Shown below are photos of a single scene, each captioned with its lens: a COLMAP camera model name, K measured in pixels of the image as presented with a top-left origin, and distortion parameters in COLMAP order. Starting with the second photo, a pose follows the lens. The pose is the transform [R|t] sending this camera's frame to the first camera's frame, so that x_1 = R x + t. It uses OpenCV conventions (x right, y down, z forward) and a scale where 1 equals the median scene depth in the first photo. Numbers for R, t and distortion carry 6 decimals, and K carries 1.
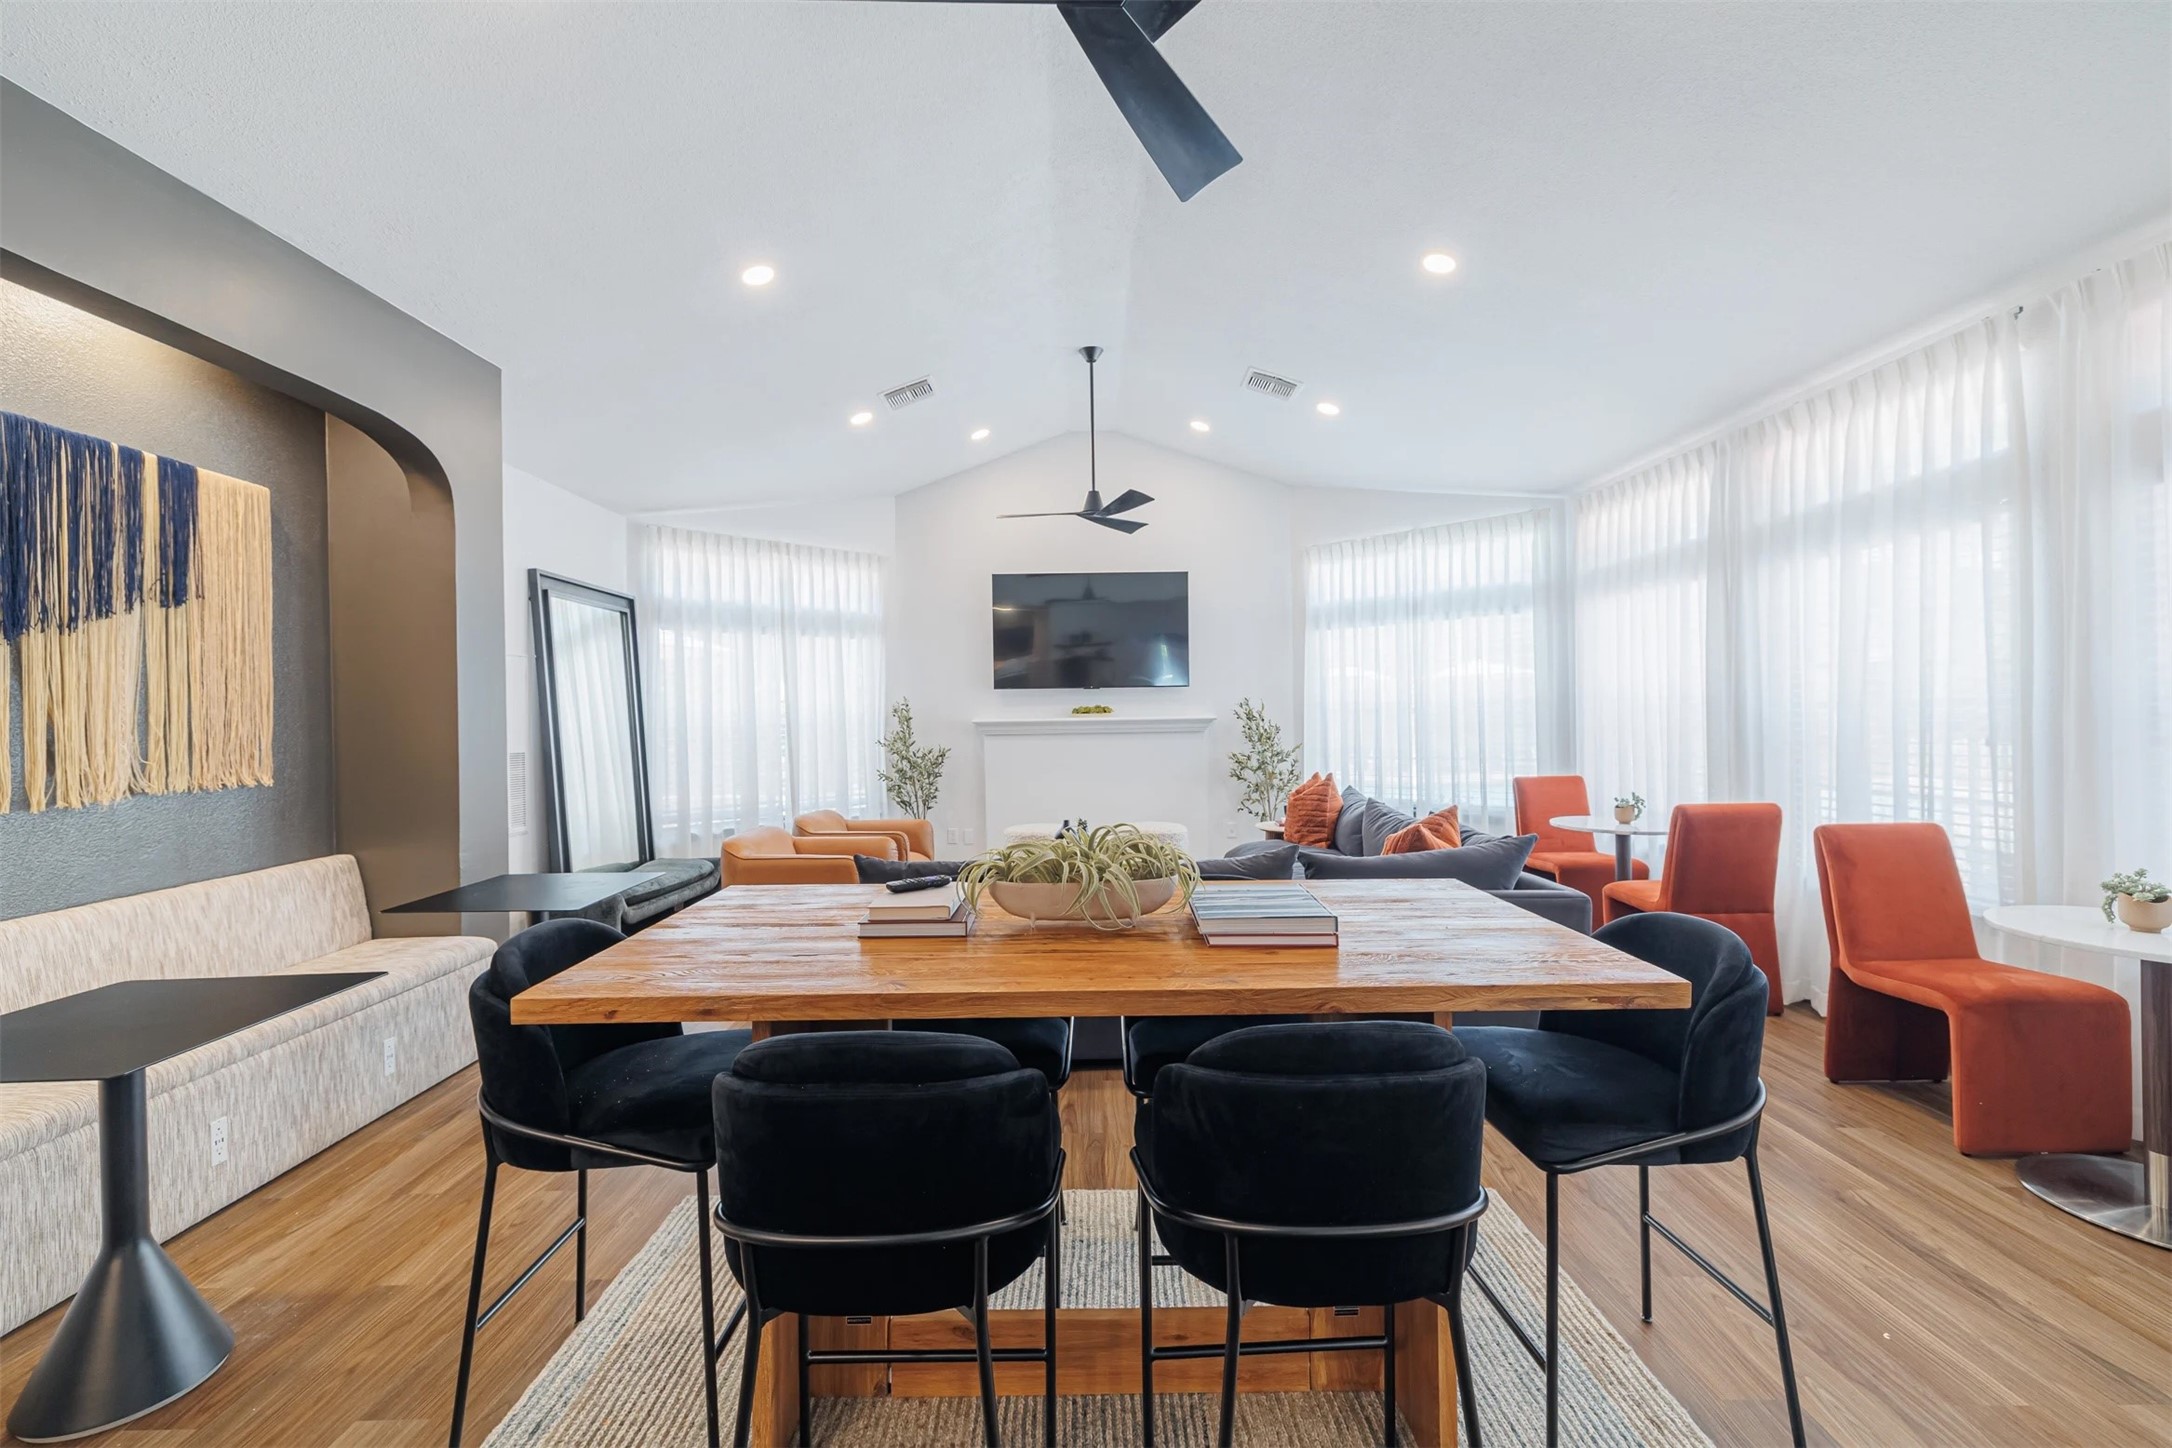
lens RADIAL K [[918.0, 0, 1090.8], [0, 918.0, 720.0], [0, 0, 1]] dist [0.019139, -0.004009]
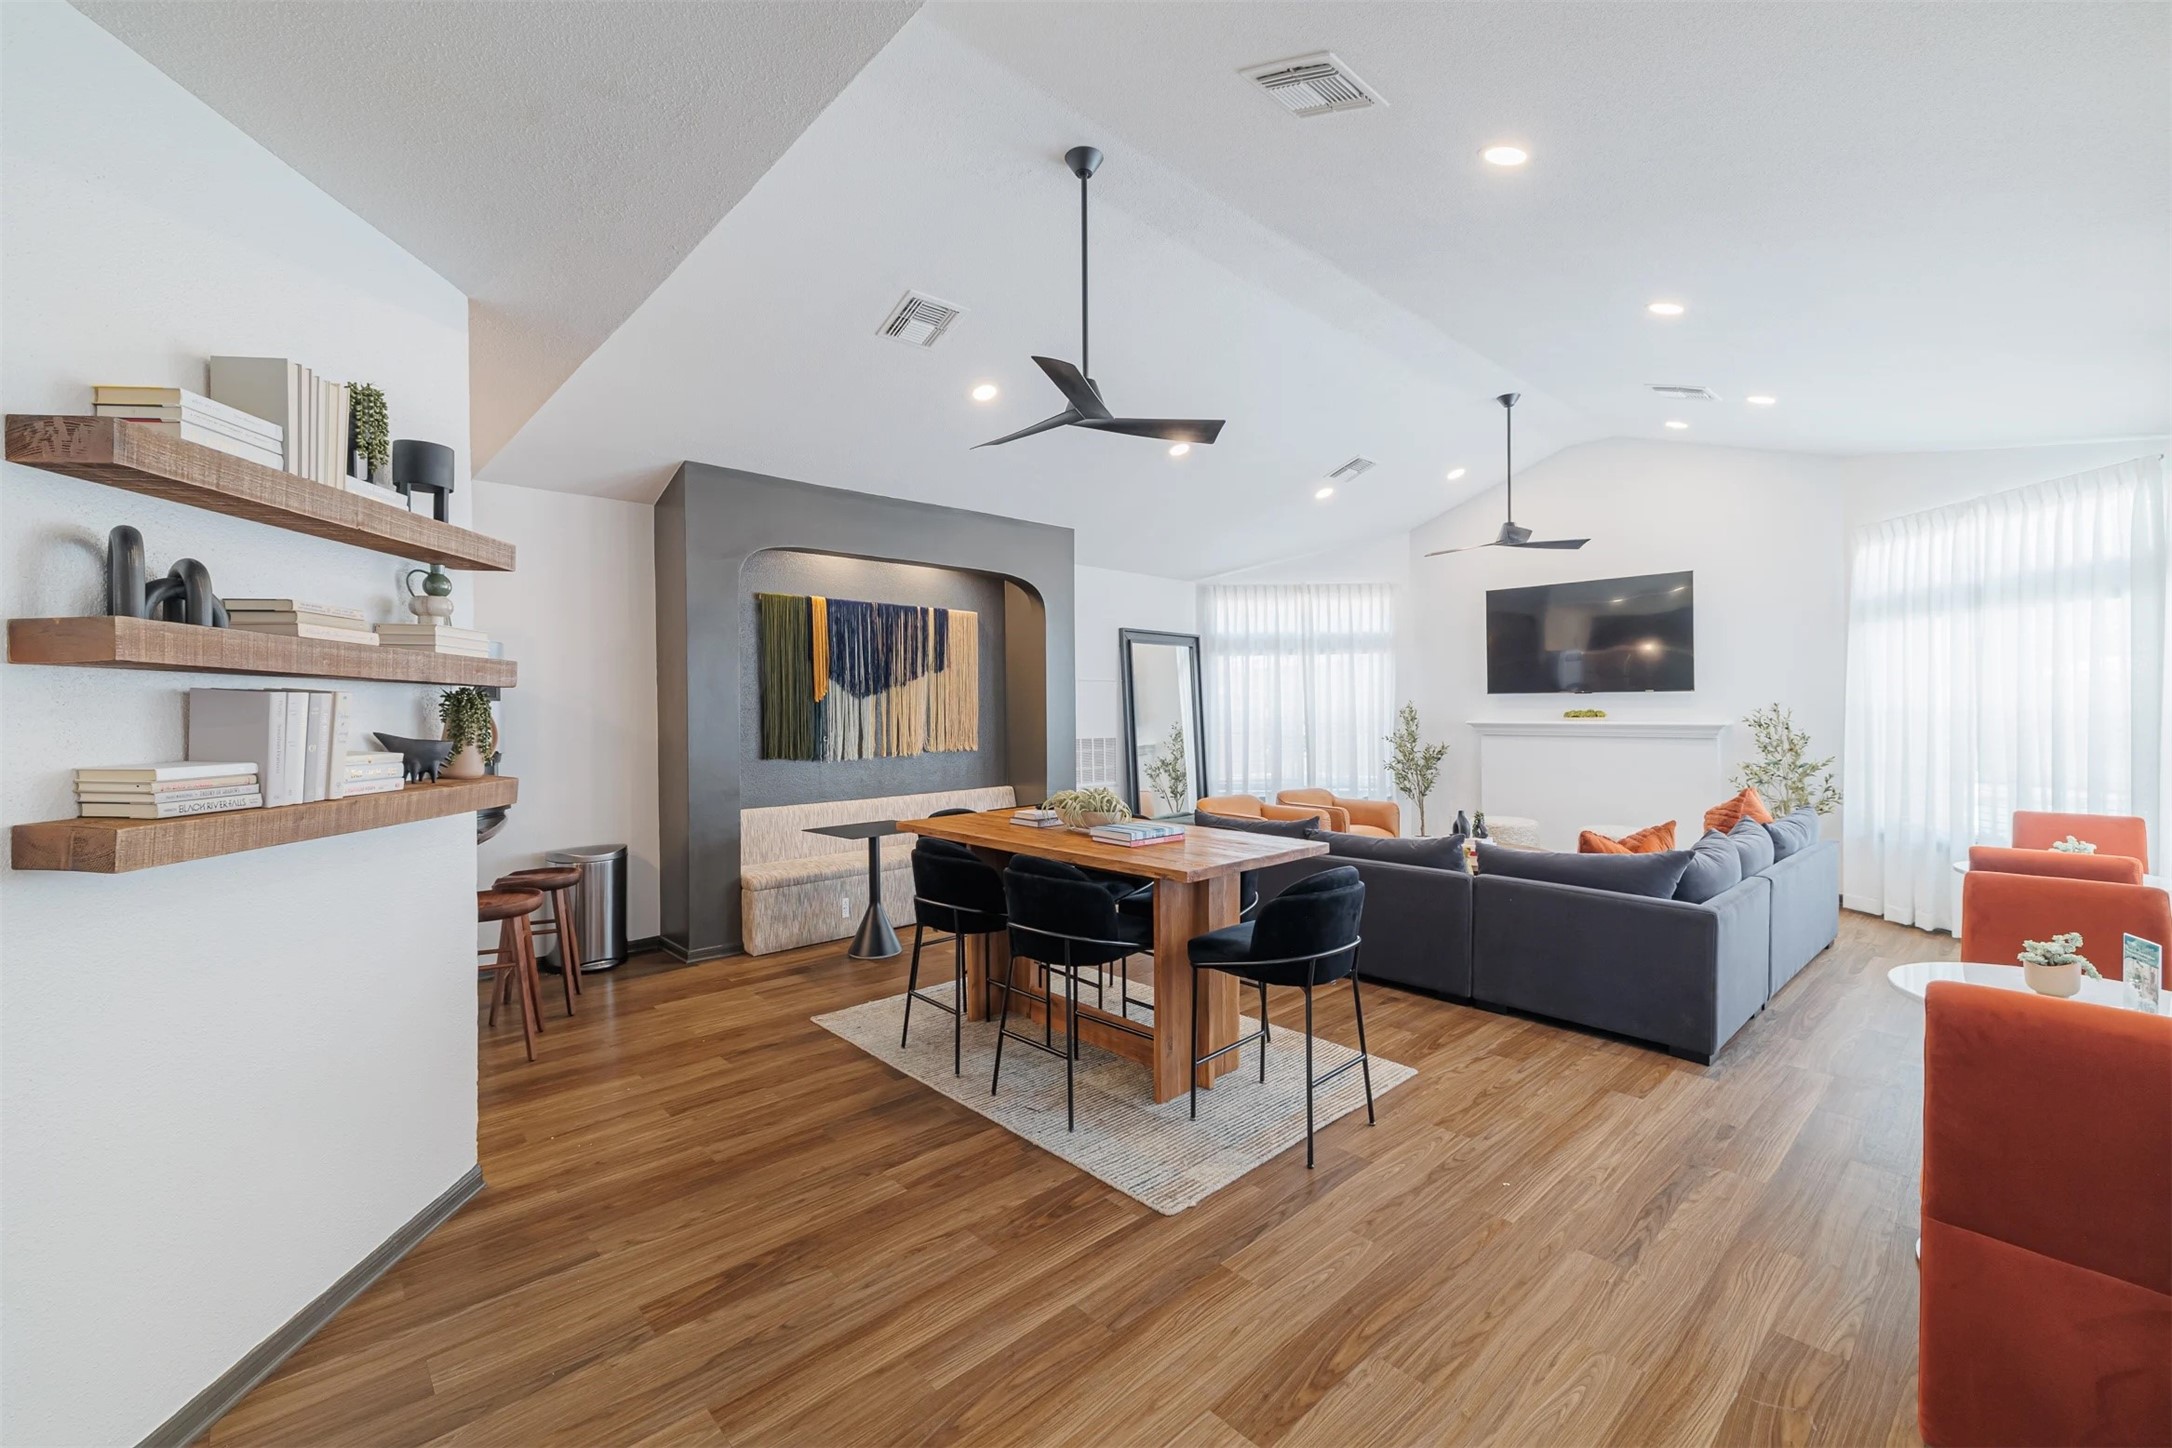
lens RADIAL K [[918.0, 0, 1087.4], [0, 918.0, 722.4], [0, 0, 1]] dist [0.019139, -0.004009]
pose [[0.677085, 0.022395, -0.735564, 0.452128], [-0.007515, 0.999695, 0.023519, -0.024778], [0.735866, -0.010397, 0.677047, -0.132519]]
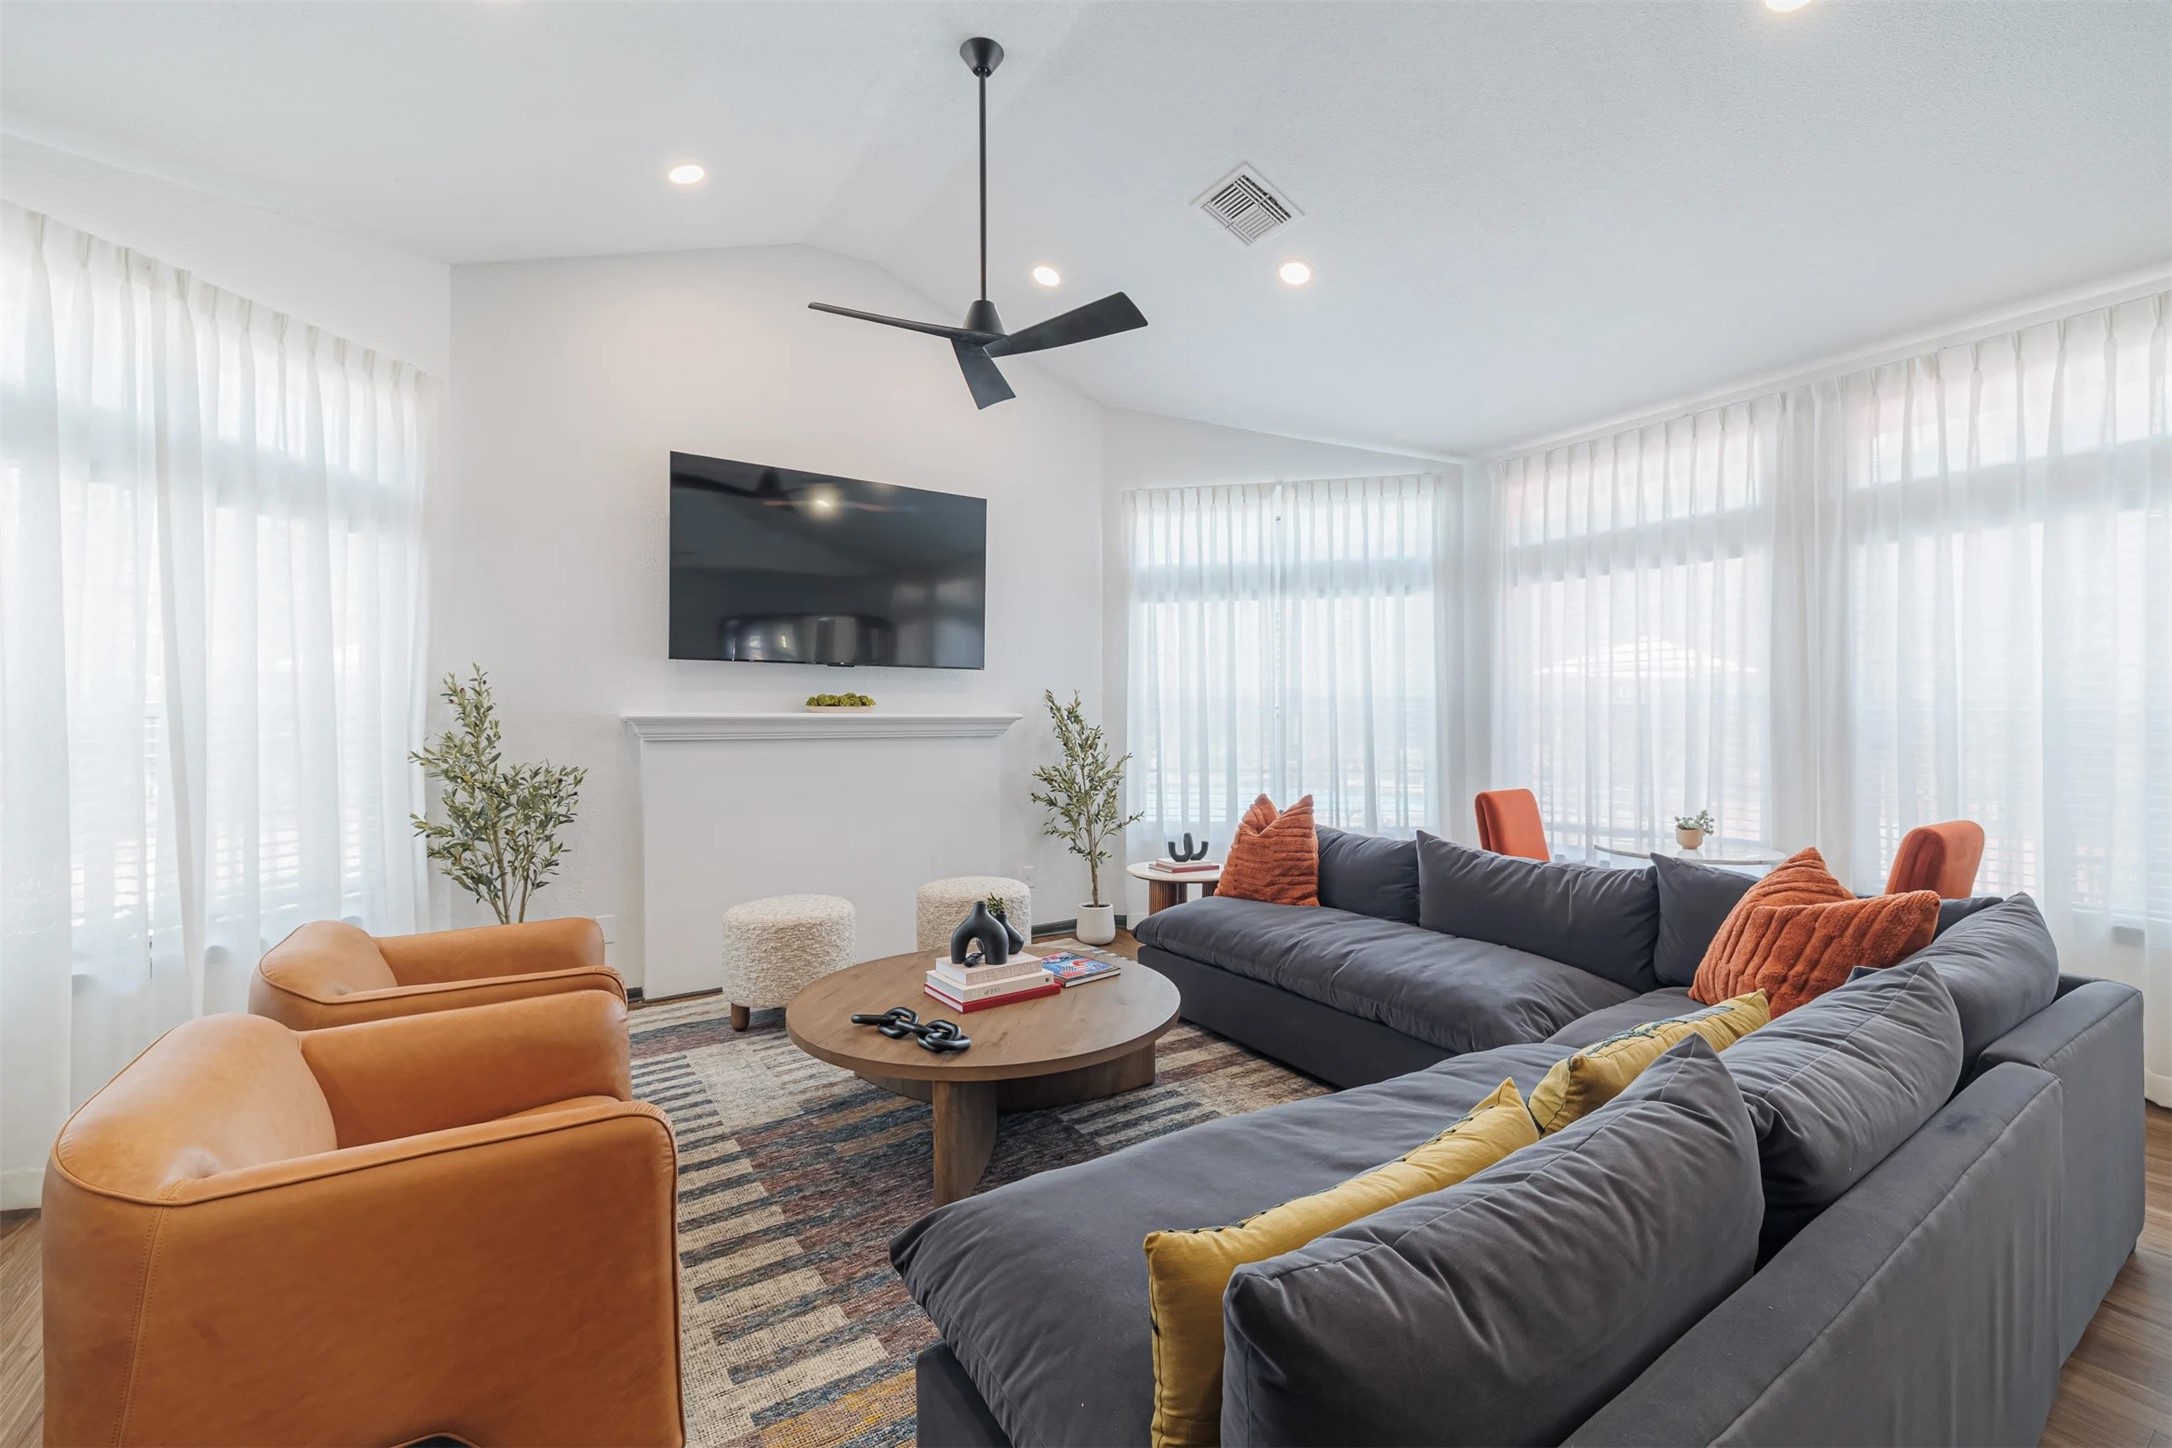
lens RADIAL K [[918.0, 0, 1095.8], [0, 918.0, 718.5], [0, 0, 1]] dist [0.019139, -0.004009]
pose [[0.835208, 0.015728, 0.549709, -0.227182], [-0.006871, 0.999811, -0.018167, 0.012786], [-0.549891, 0.011396, 0.835159, 0.456106]]
